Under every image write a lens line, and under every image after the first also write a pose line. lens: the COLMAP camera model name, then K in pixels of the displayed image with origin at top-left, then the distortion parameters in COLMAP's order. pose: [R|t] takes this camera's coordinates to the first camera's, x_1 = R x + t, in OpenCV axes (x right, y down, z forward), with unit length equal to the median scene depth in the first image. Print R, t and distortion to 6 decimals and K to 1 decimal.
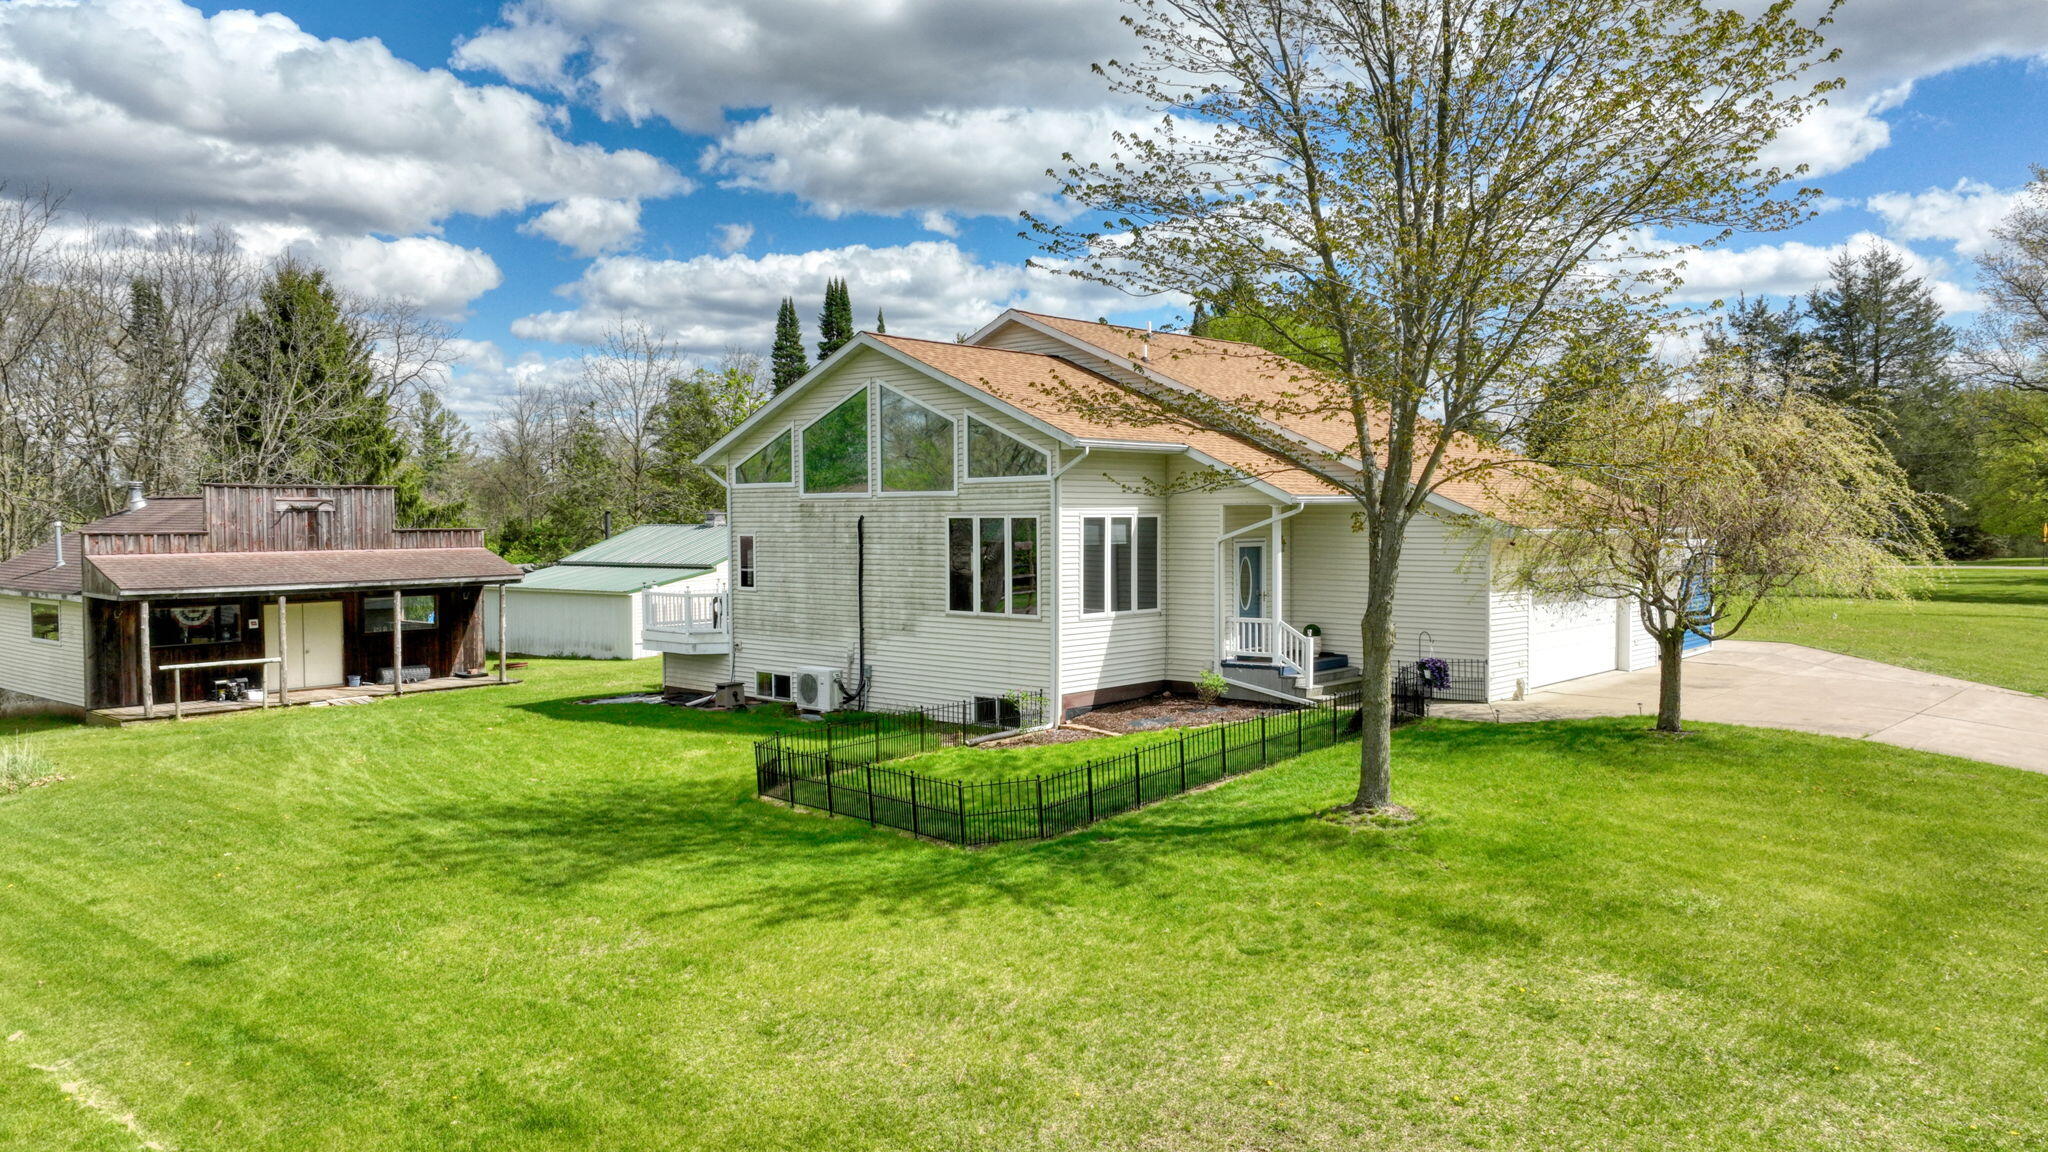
lens RADIAL K [[1442.3, 0, 1034.4], [0, 1442.3, 571.0], [0, 0, 1]] dist [-0.001566, -0.000923]
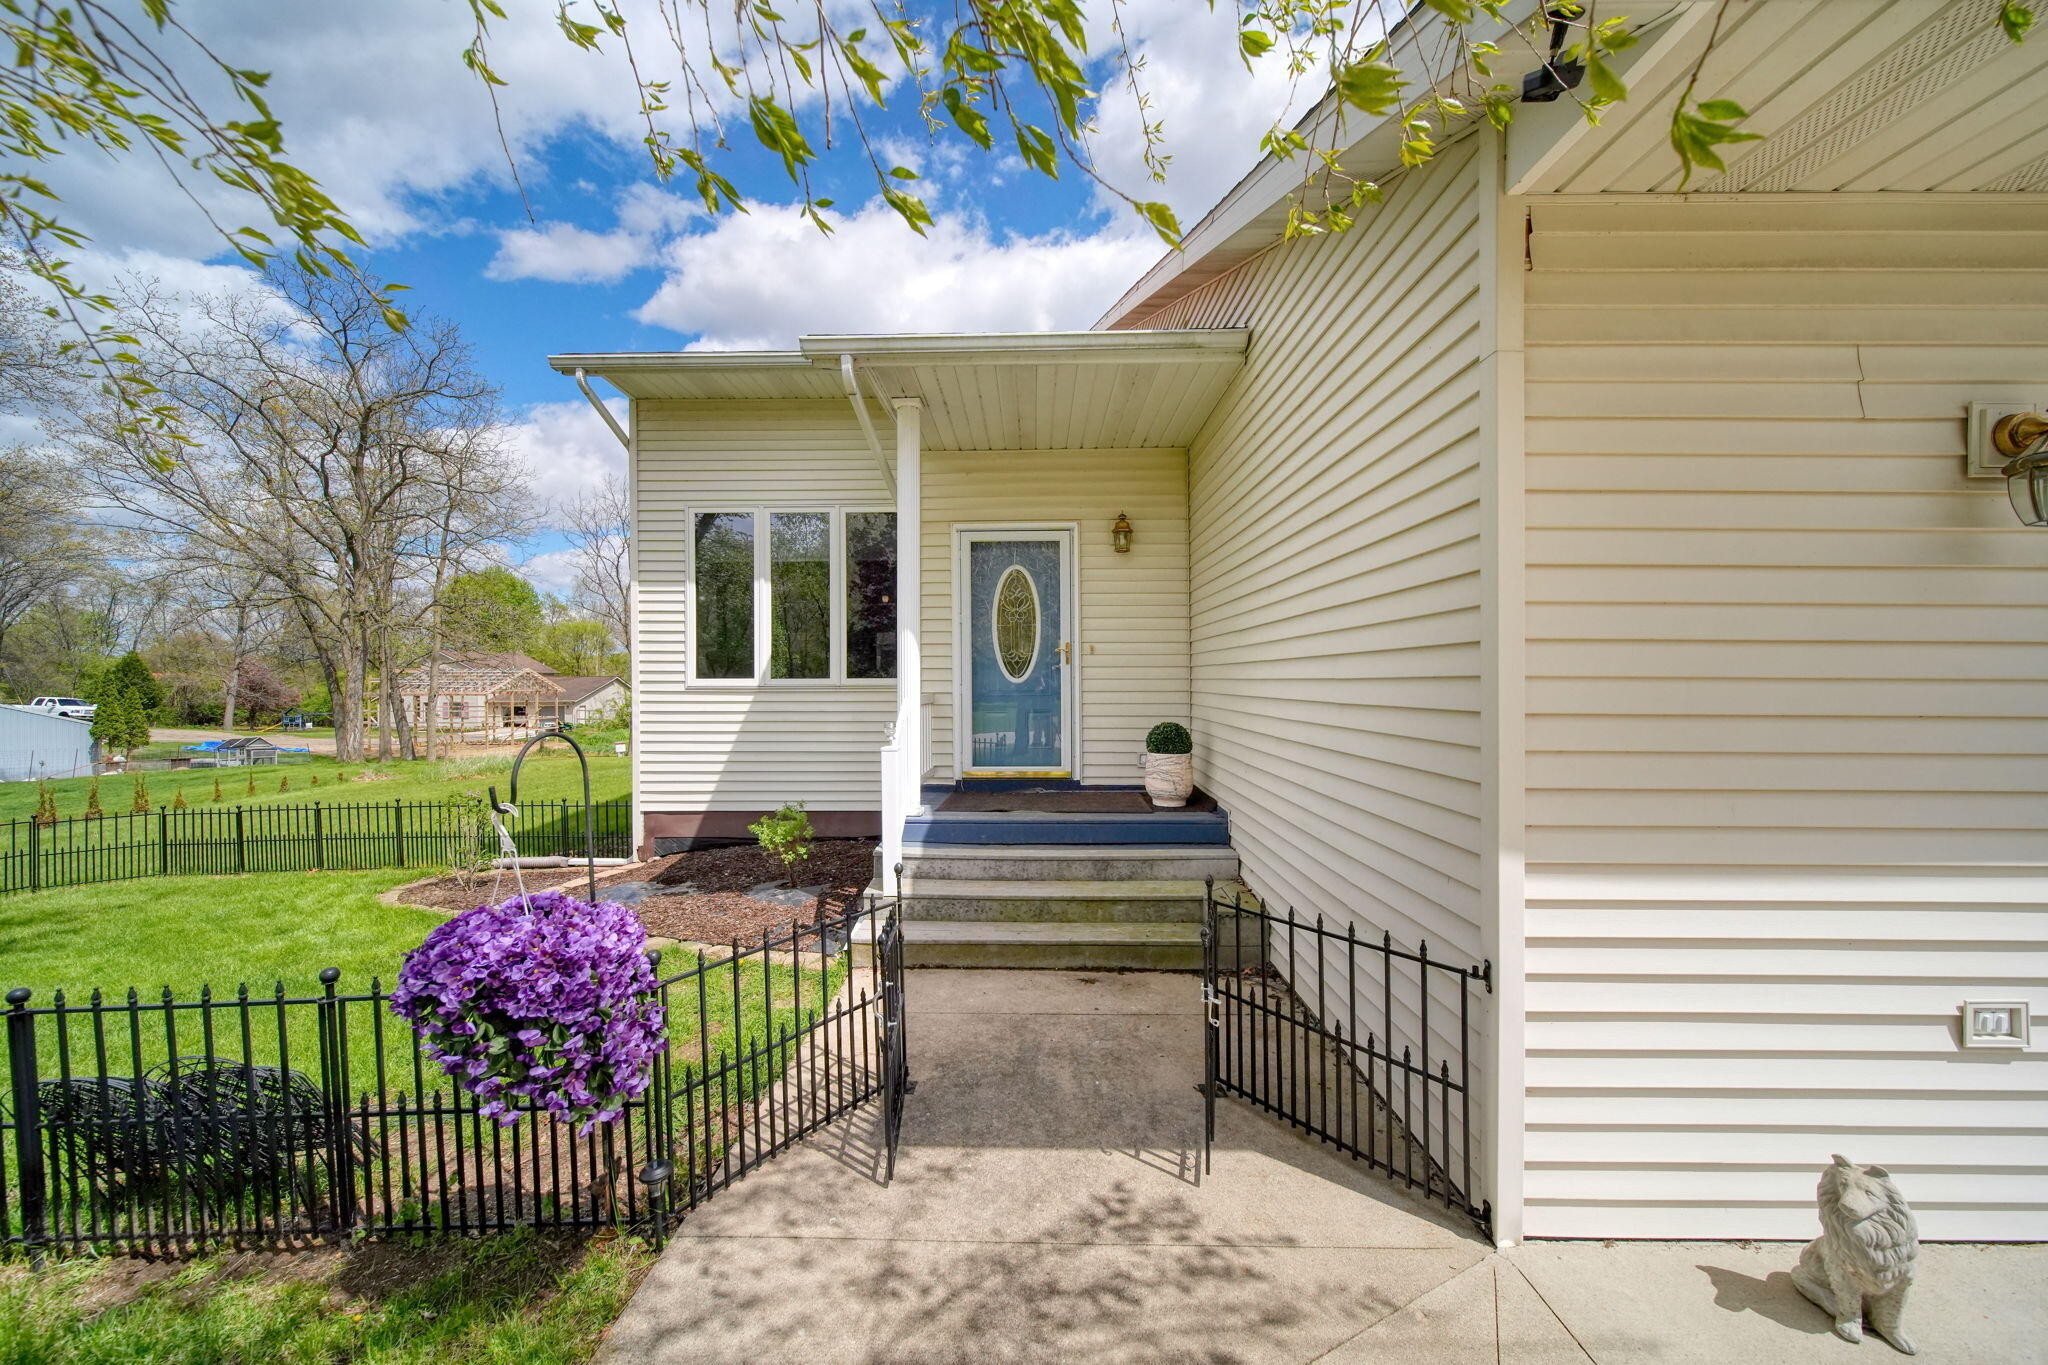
lens RADIAL K [[715.5, 0, 1021.9], [0, 715.5, 679.3], [0, 0, 1]] dist [0.001864, -0.001981]
pose [[0.657181, -0.000317, -0.753733, 0.326014], [-0.026791, 0.999358, -0.023779, 0.031950], [0.753257, 0.035820, 0.656751, 0.871067]]
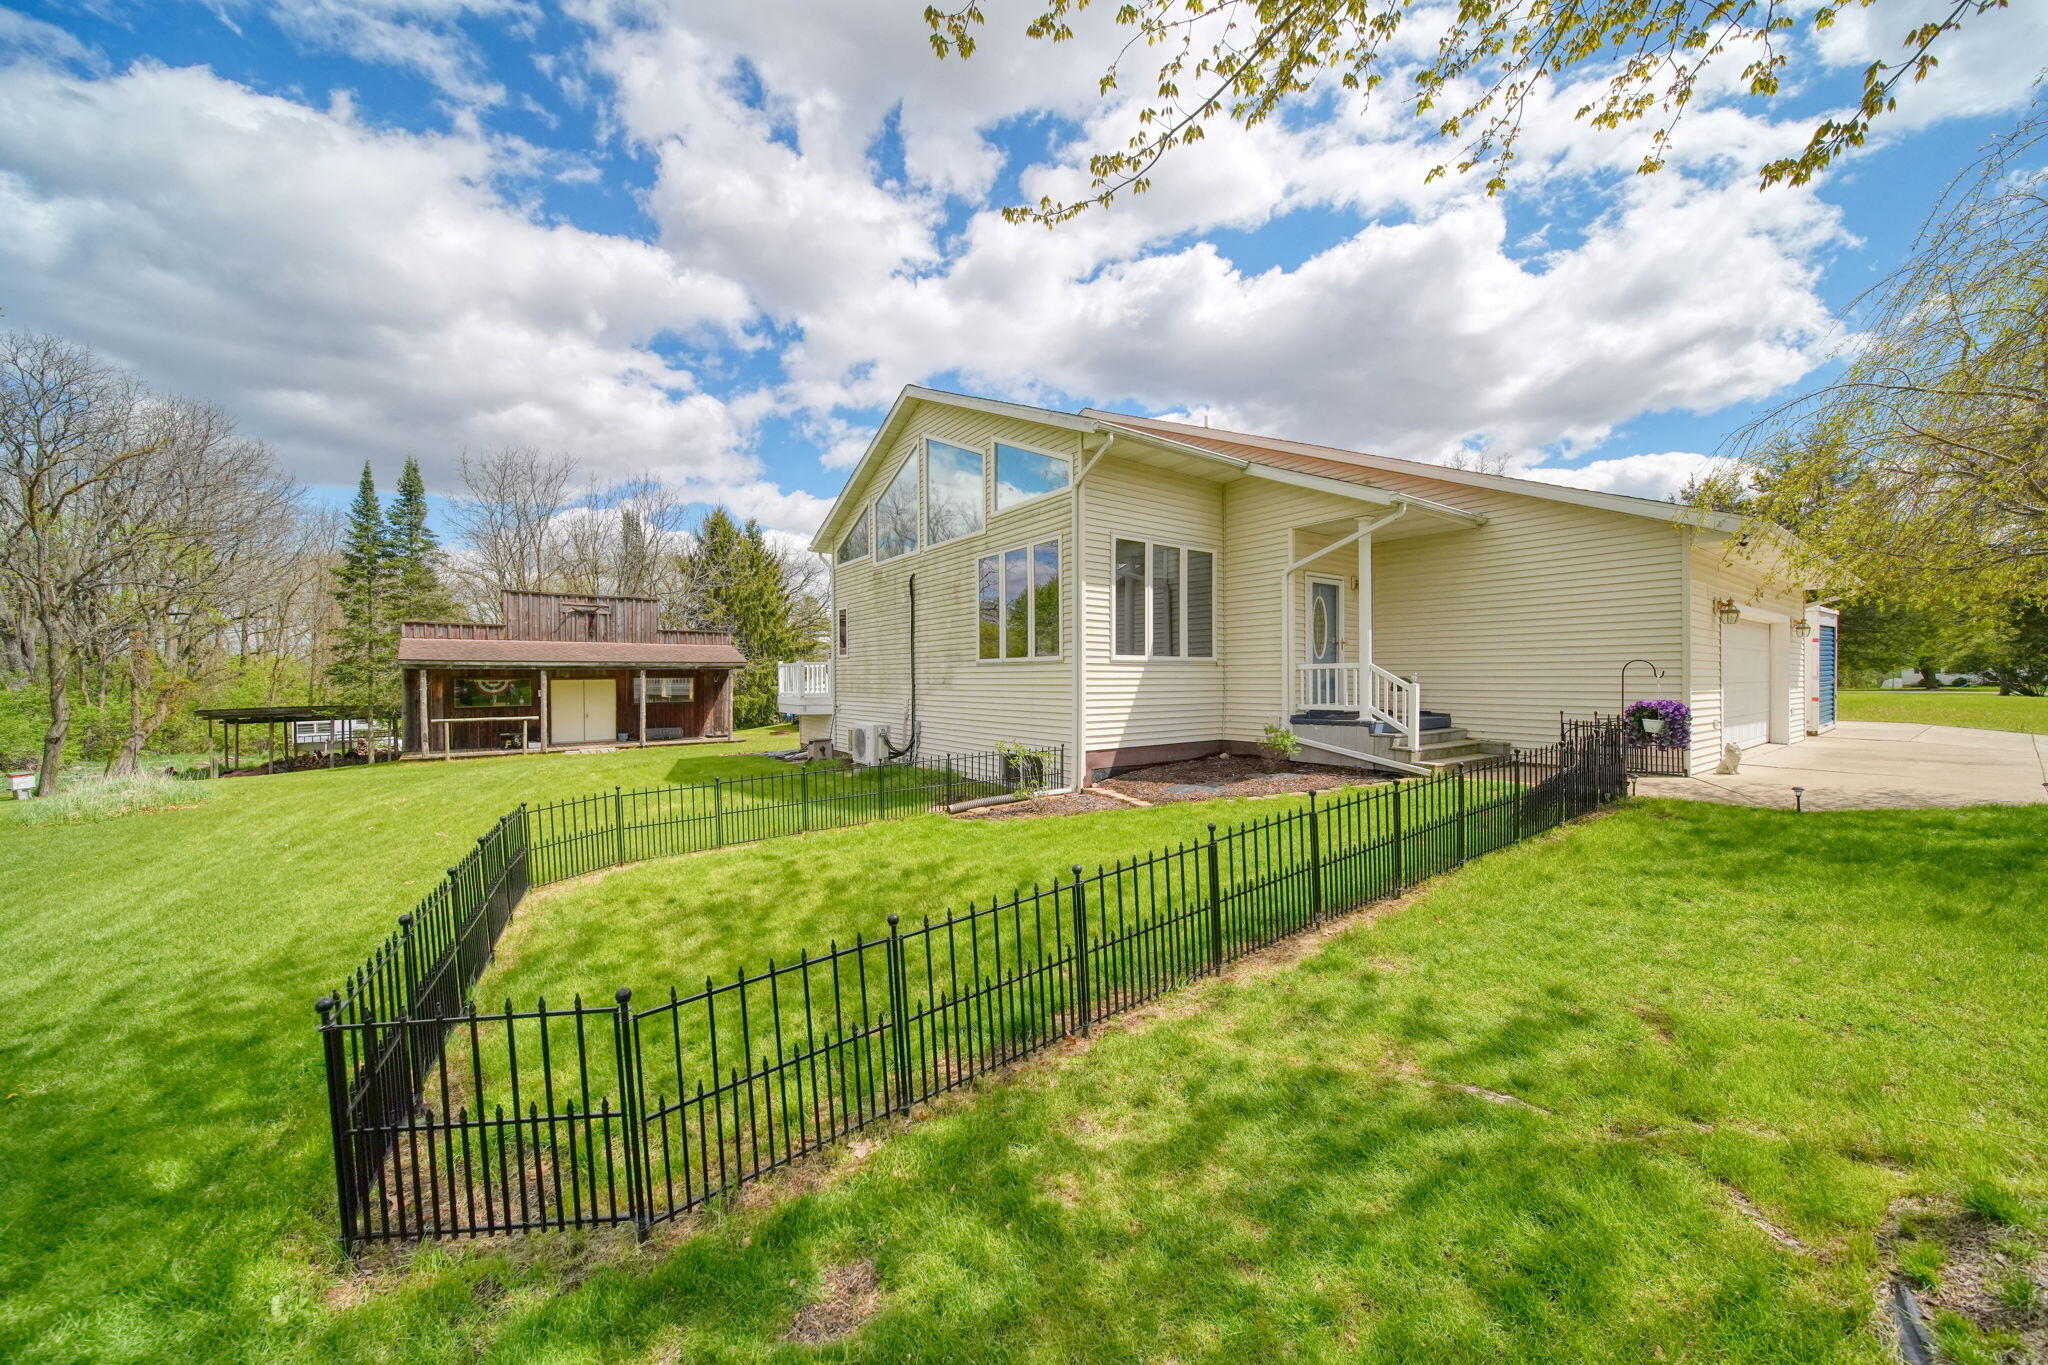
lens RADIAL K [[715.5, 0, 1021.9], [0, 715.5, 679.3], [0, 0, 1]] dist [0.001864, -0.001981]
pose [[0.977251, -0.000377, -0.212088, 0.065616], [-0.006552, 0.999468, -0.031963, 0.054834], [0.211987, 0.032625, 0.976728, 0.560970]]
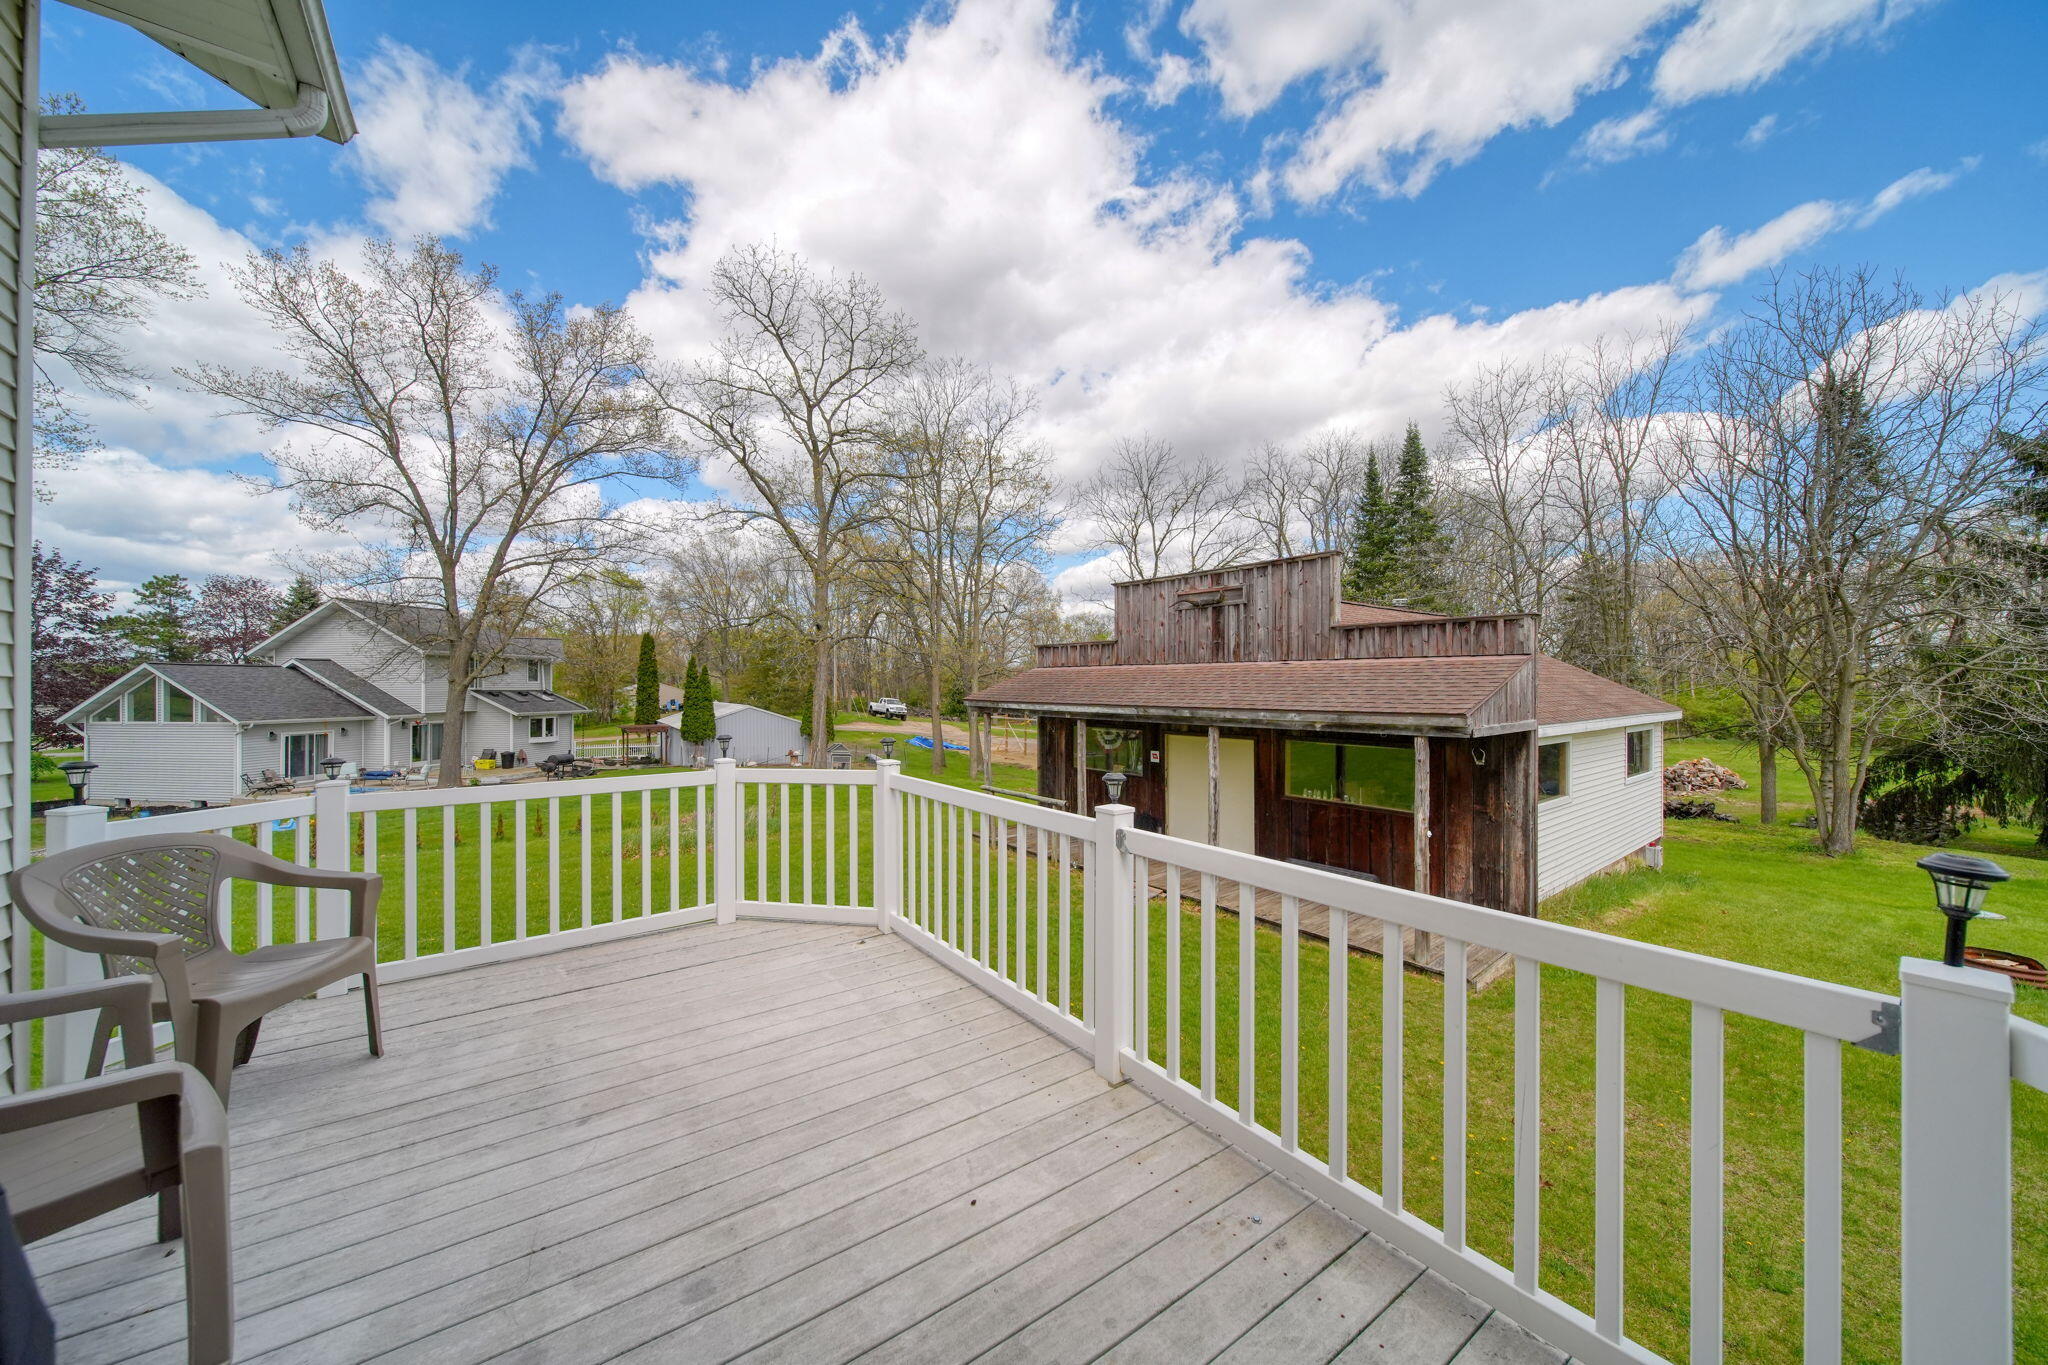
lens RADIAL K [[715.5, 0, 1021.9], [0, 715.5, 679.3], [0, 0, 1]] dist [0.001864, -0.001981]
pose [[-0.216045, -0.002629, -0.976380, -0.194514], [-0.034889, 0.999379, 0.005029, -0.006038], [0.975760, 0.035151, -0.216003, 1.321172]]
